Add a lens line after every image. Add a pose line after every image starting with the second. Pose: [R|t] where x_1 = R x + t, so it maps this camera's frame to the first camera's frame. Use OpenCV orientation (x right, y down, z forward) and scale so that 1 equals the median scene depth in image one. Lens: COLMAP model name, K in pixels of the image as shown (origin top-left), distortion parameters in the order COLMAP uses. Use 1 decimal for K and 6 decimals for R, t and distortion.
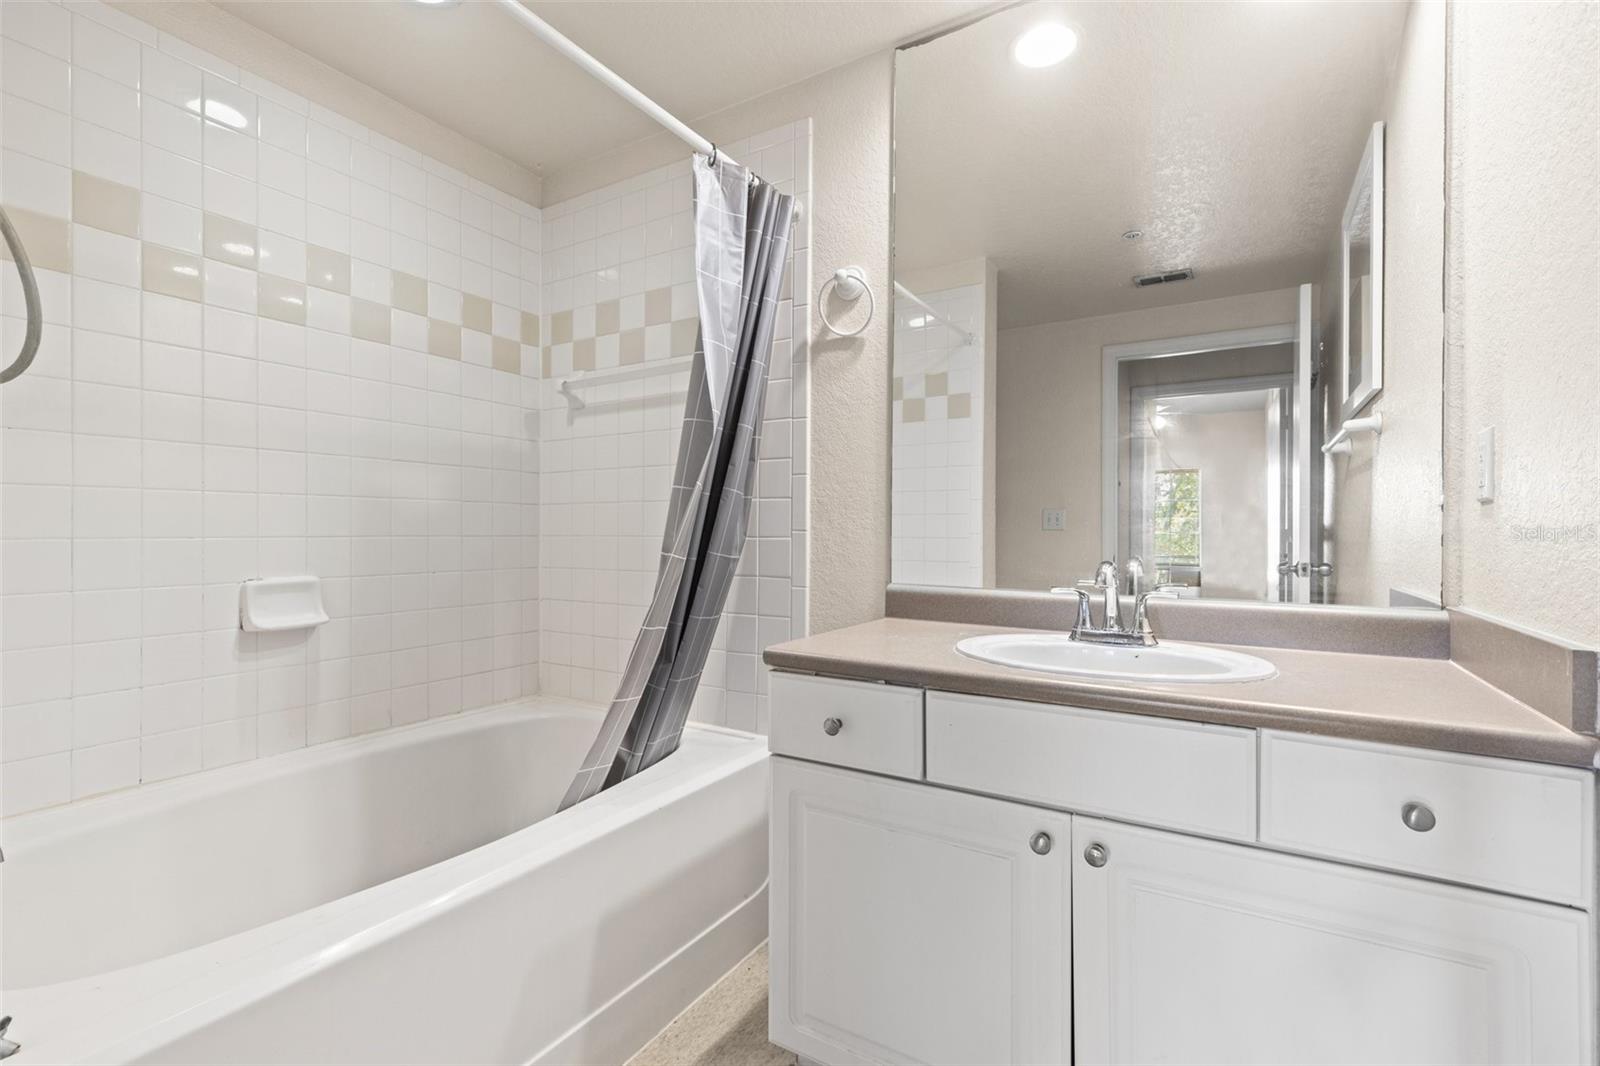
lens RADIAL K [[717.1, 0, 804.0], [0, 717.1, 526.7], [0, 0, 1]] dist [0.002308, -0.000949]
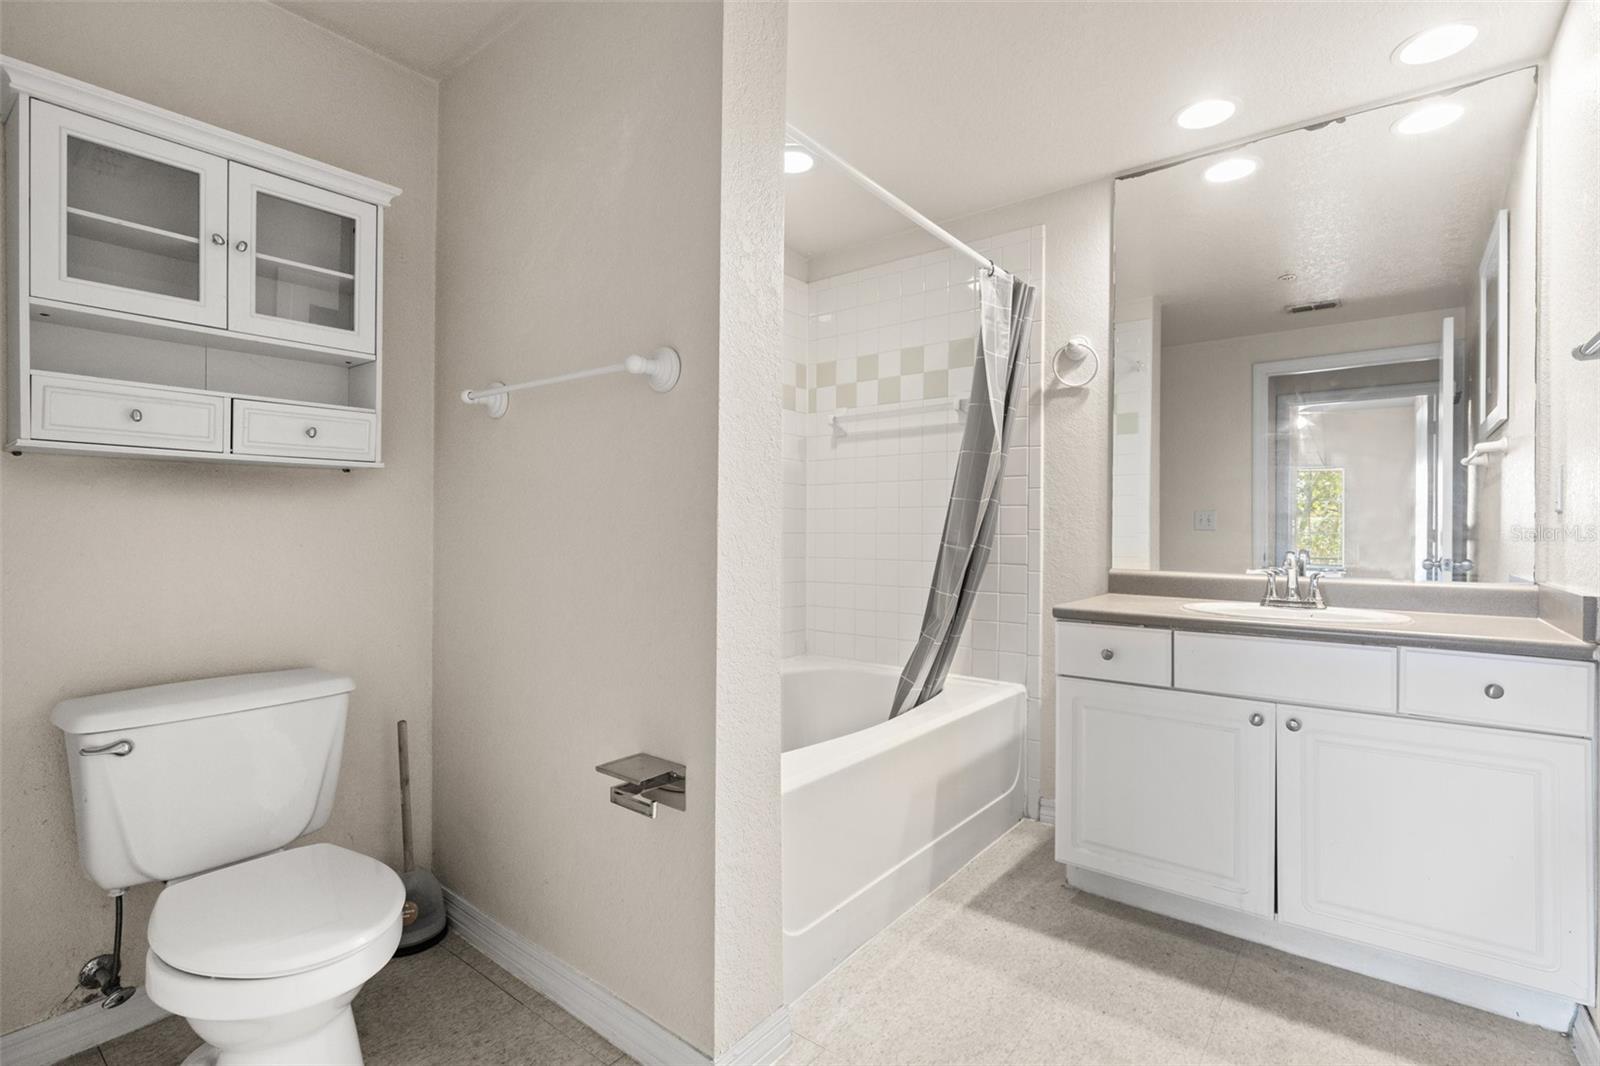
lens RADIAL K [[746.0, 0, 799.4], [0, 746.0, 526.1], [0, 0, 1]] dist [-0.011619, 0.001261]
pose [[0.992304, 0.001611, -0.123818, -0.277206], [-0.001539, 0.999999, 0.000672, -0.001950], [0.123819, -0.000477, 0.992305, -0.454784]]
